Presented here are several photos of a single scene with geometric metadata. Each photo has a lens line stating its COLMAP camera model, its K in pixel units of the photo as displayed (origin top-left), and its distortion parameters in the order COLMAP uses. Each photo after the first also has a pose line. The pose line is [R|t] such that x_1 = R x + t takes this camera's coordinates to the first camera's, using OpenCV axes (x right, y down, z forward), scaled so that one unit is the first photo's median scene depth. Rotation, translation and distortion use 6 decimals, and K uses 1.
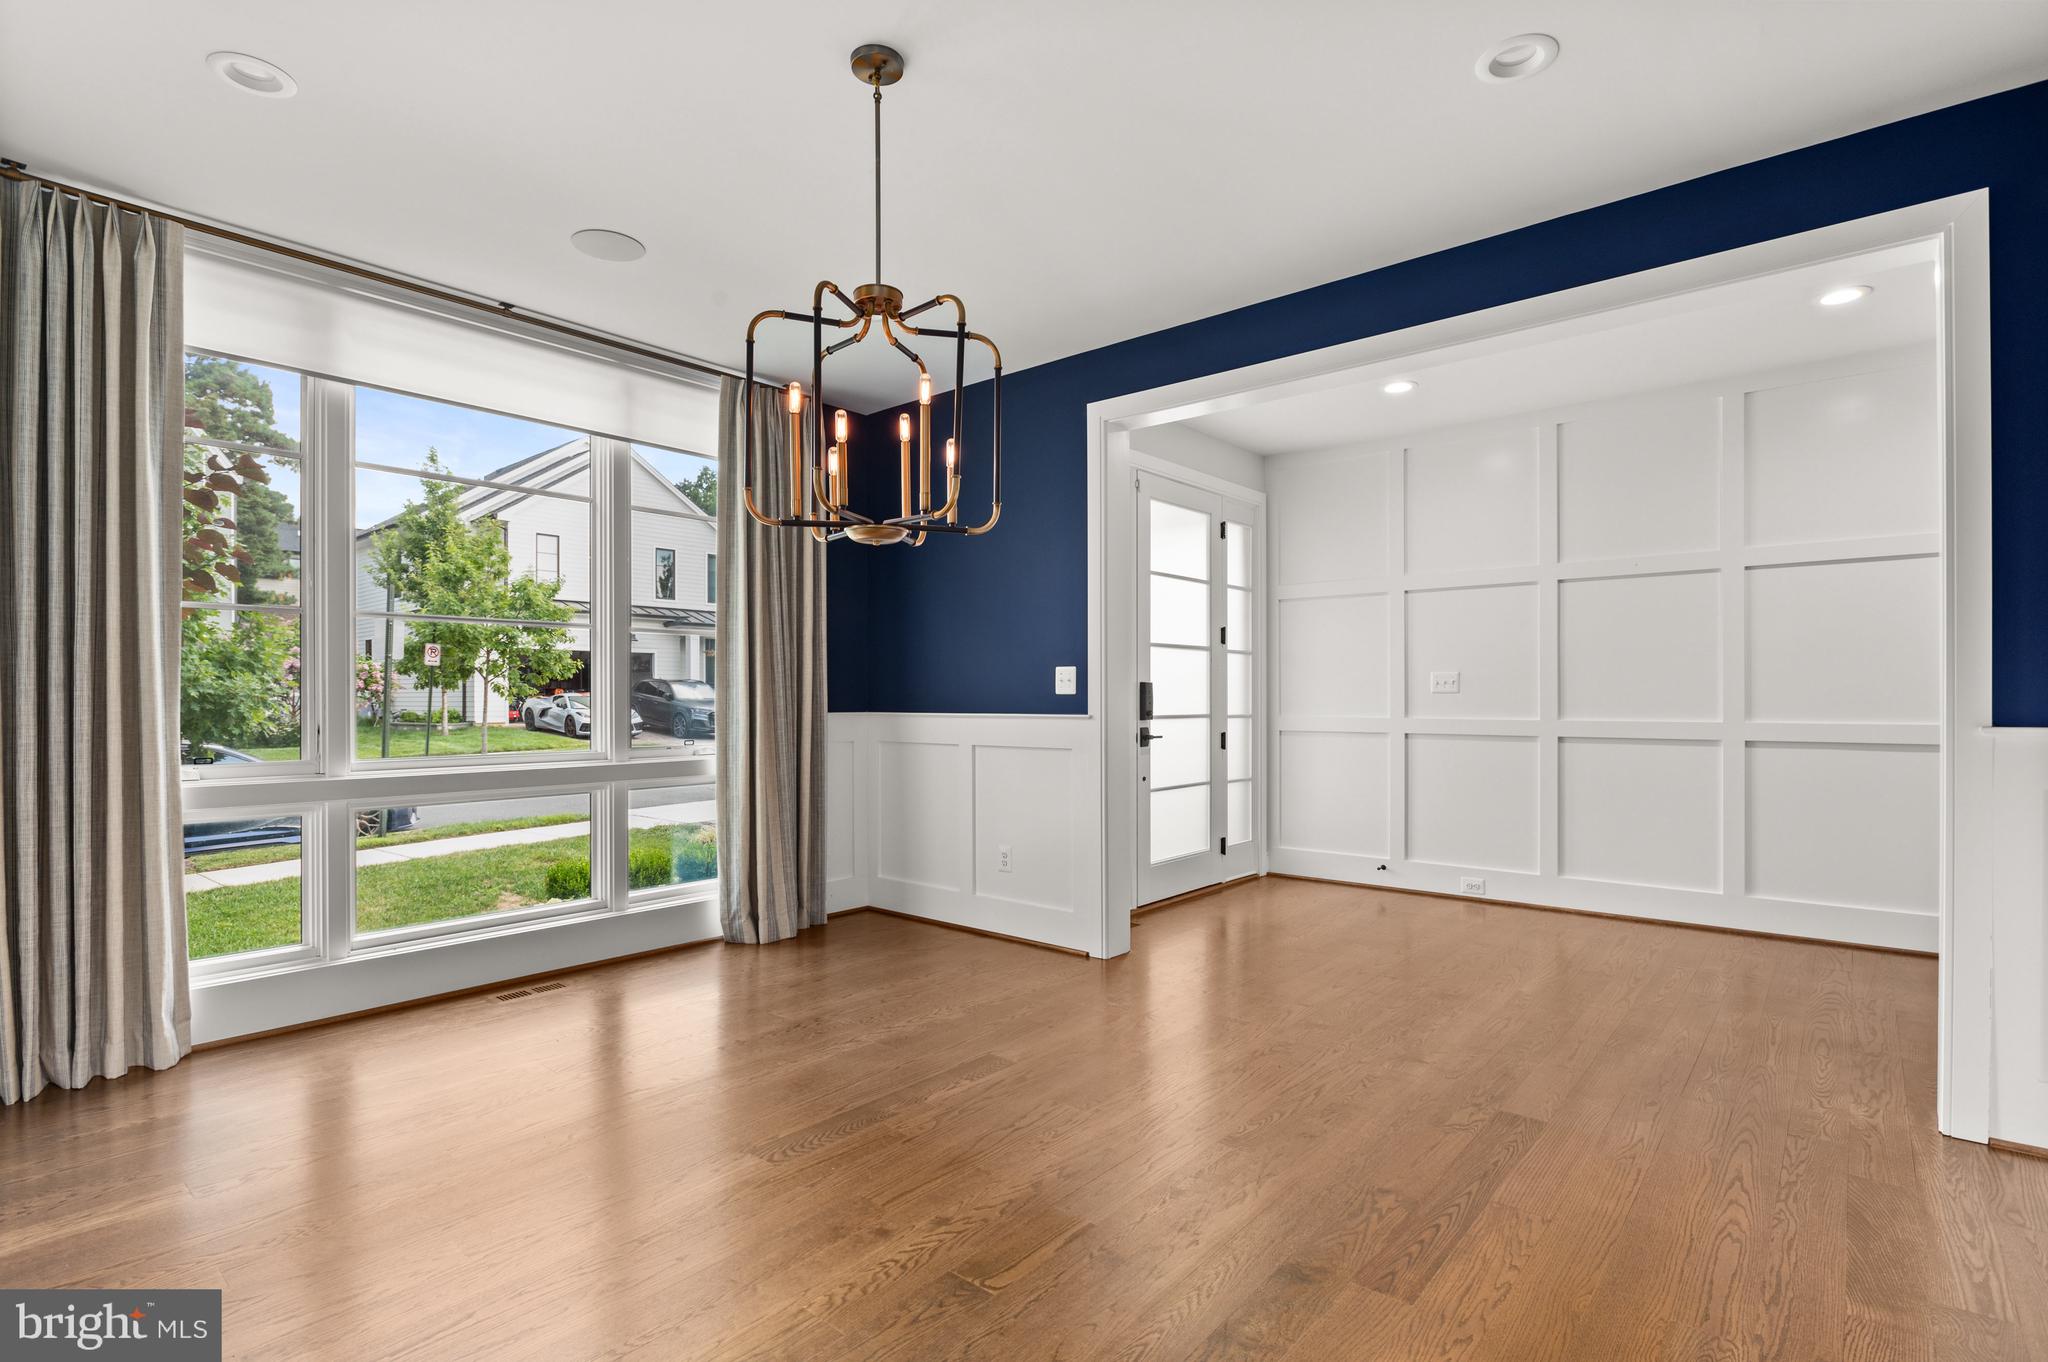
lens RADIAL K [[989.1, 0, 1022.6], [0, 989.1, 695.7], [0, 0, 1]] dist [-0.016352, -0.000664]
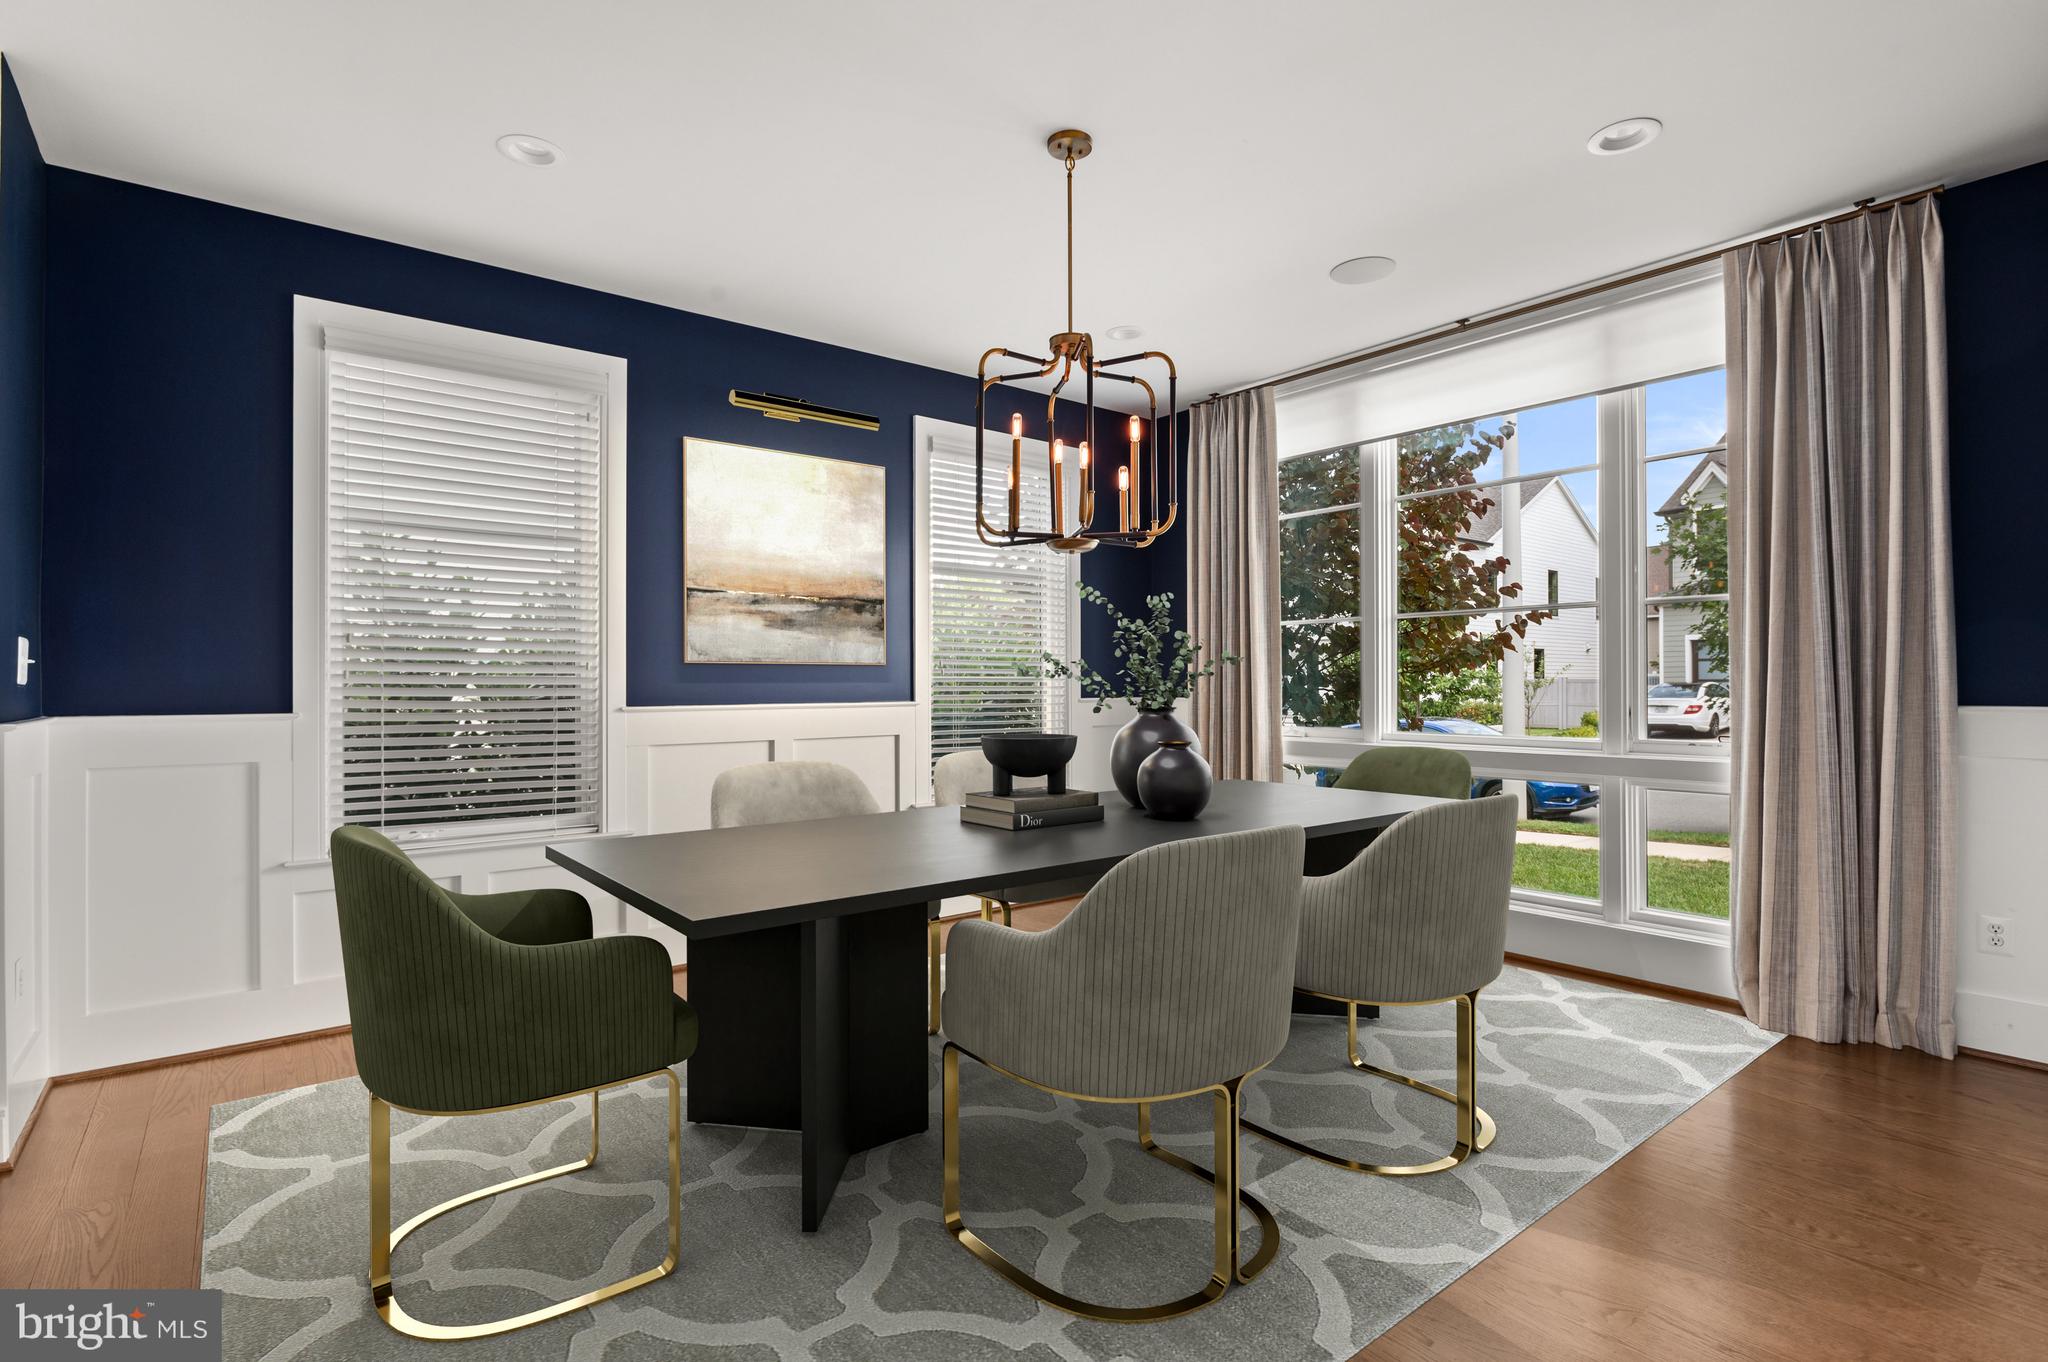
lens RADIAL K [[989.1, 0, 1026.5], [0, 989.1, 688.0], [0, 0, 1]] dist [-0.016352, -0.000664]
pose [[-0.207243, 0.004084, -0.978281, 0.542460], [0.004508, 0.999985, 0.003219, 0.002375], [0.978279, -0.003743, -0.207258, 0.634745]]
